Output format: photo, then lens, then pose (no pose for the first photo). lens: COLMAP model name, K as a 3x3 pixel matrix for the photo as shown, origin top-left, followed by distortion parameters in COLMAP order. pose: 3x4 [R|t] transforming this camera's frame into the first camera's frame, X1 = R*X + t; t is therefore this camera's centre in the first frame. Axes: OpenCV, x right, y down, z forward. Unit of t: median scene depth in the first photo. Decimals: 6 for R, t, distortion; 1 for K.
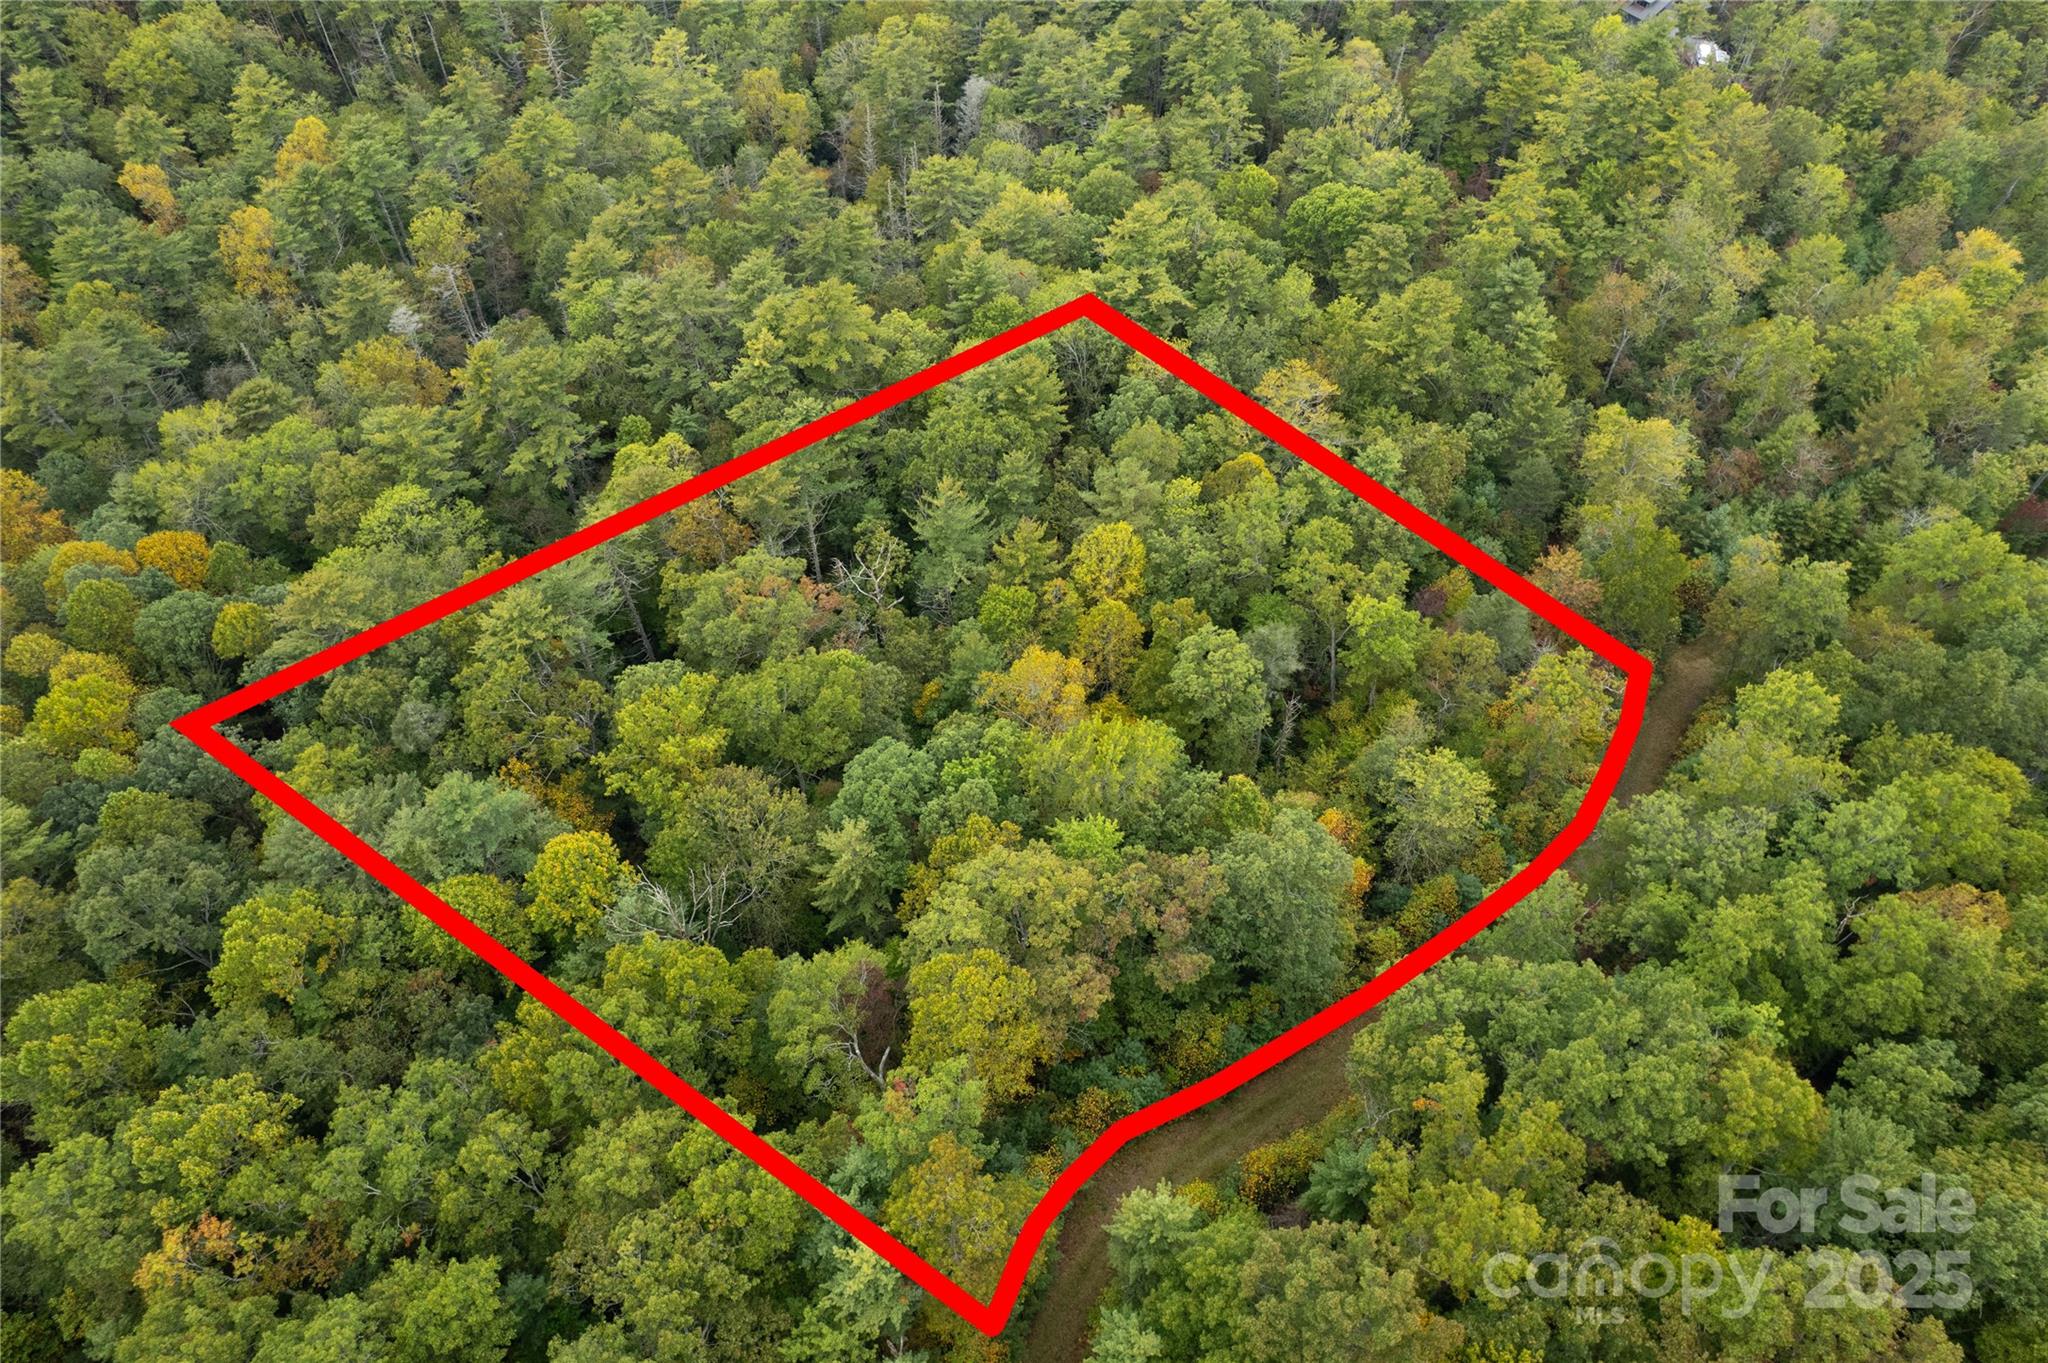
lens RADIAL K [[1311.7, 0, 1025.7], [0, 1311.7, 671.9], [0, 0, 1]] dist [-0.082753, 0.075832]
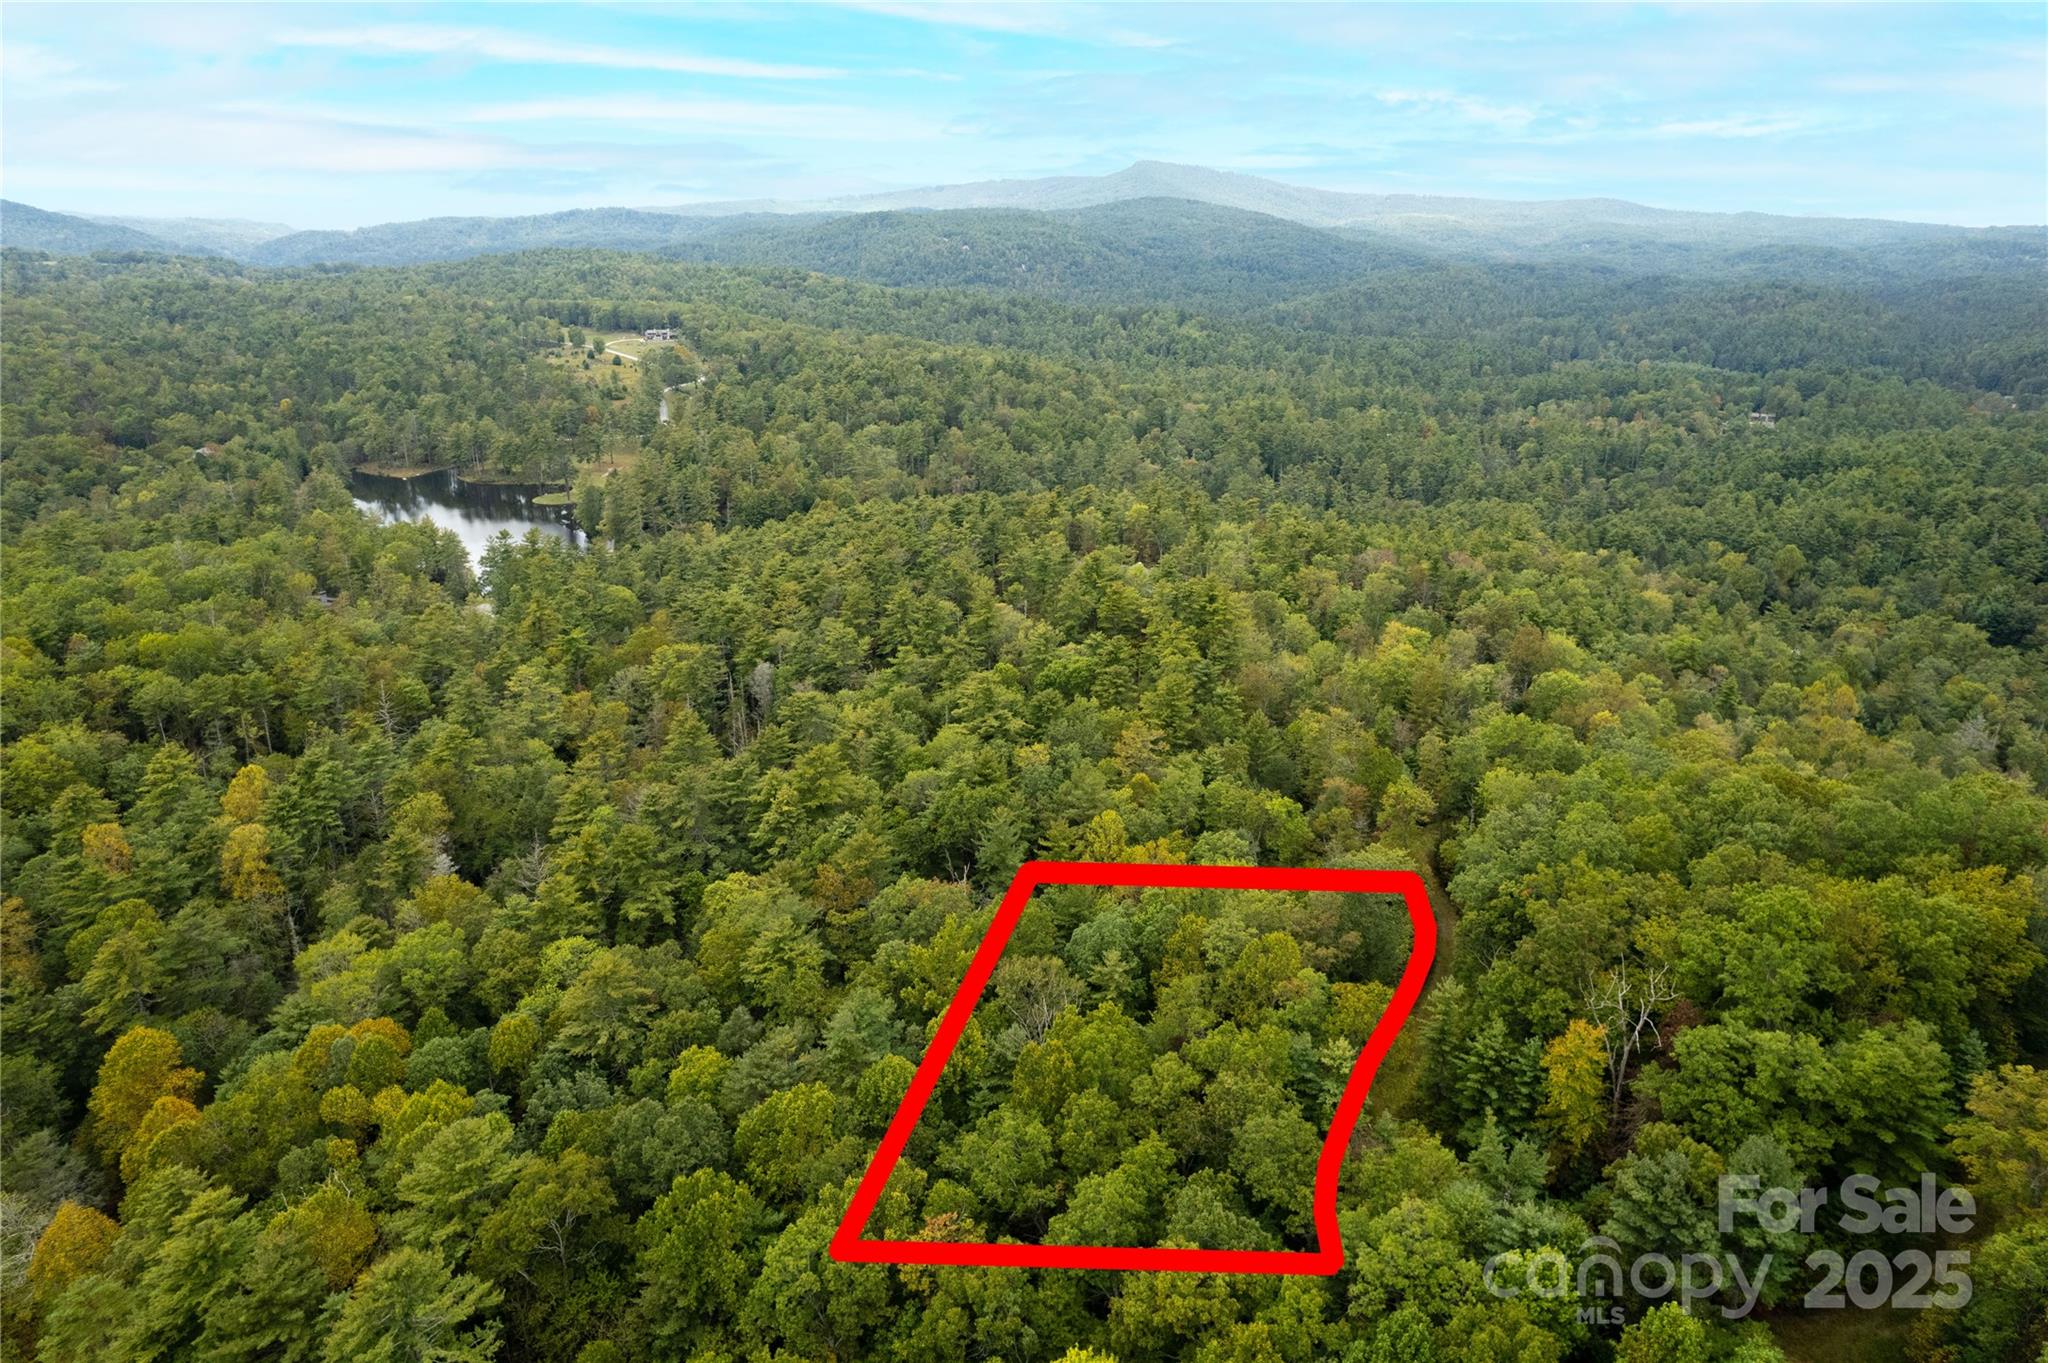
lens RADIAL K [[1311.7, 0, 1025.7], [0, 1311.7, 671.9], [0, 0, 1]] dist [-0.082753, 0.075832]
pose [[0.875510, -0.164610, 0.454296, -0.759240], [0.370022, 0.833039, -0.411255, 0.383435], [-0.310750, 0.528157, 0.790243, -0.288916]]
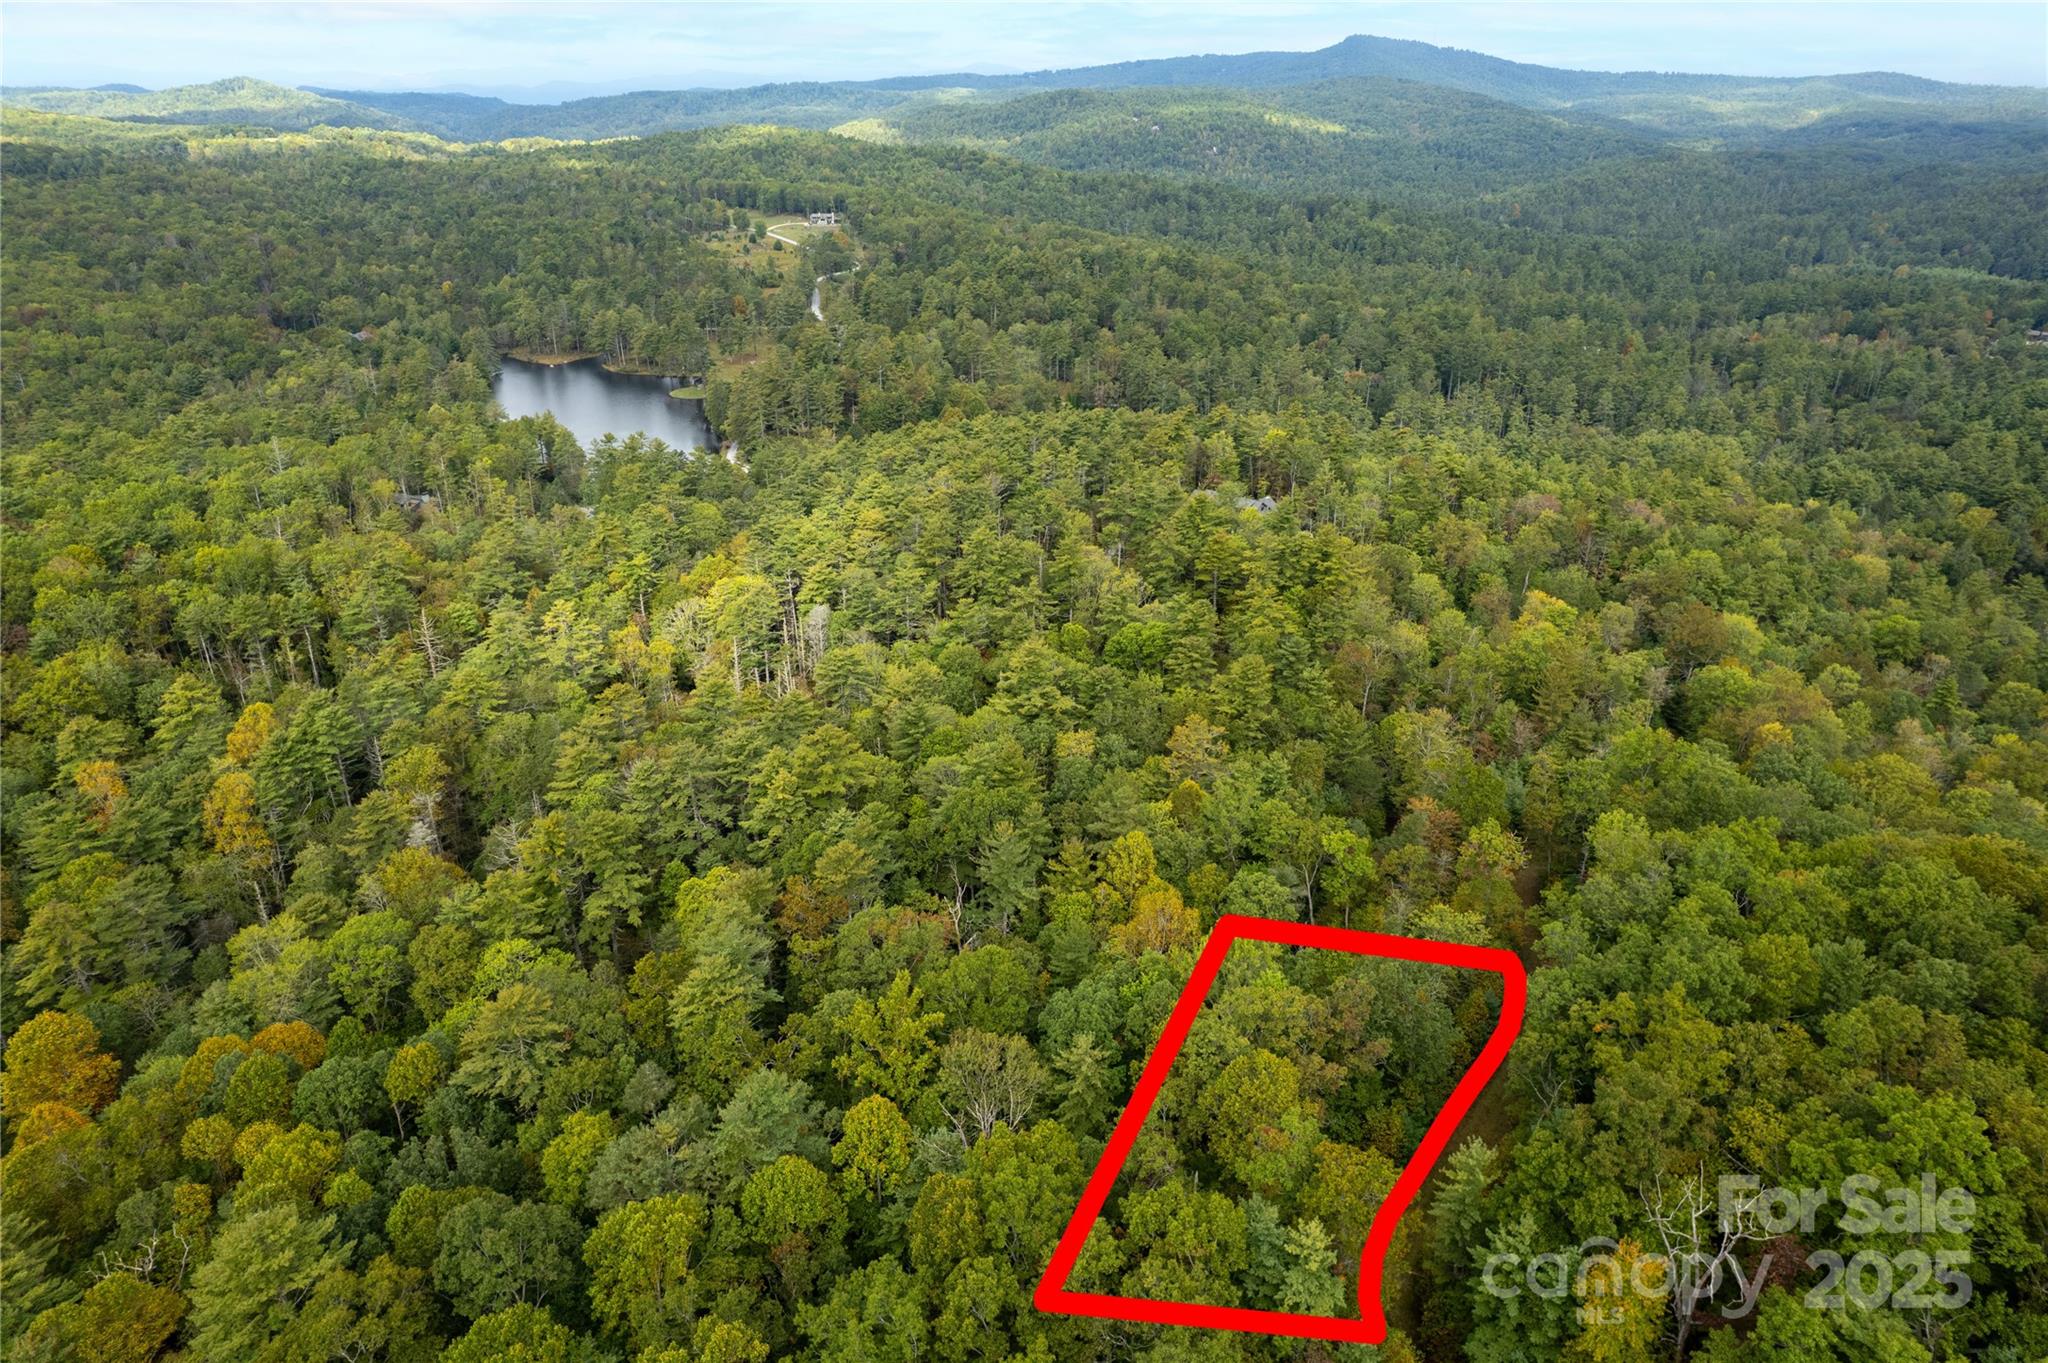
lens RADIAL K [[1311.7, 0, 1025.7], [0, 1311.7, 671.9], [0, 0, 1]] dist [-0.082753, 0.075832]
pose [[0.936270, -0.147322, 0.318895, -0.475660], [0.269259, 0.884002, -0.382151, 0.241643], [-0.225605, 0.443662, 0.867333, -0.202237]]
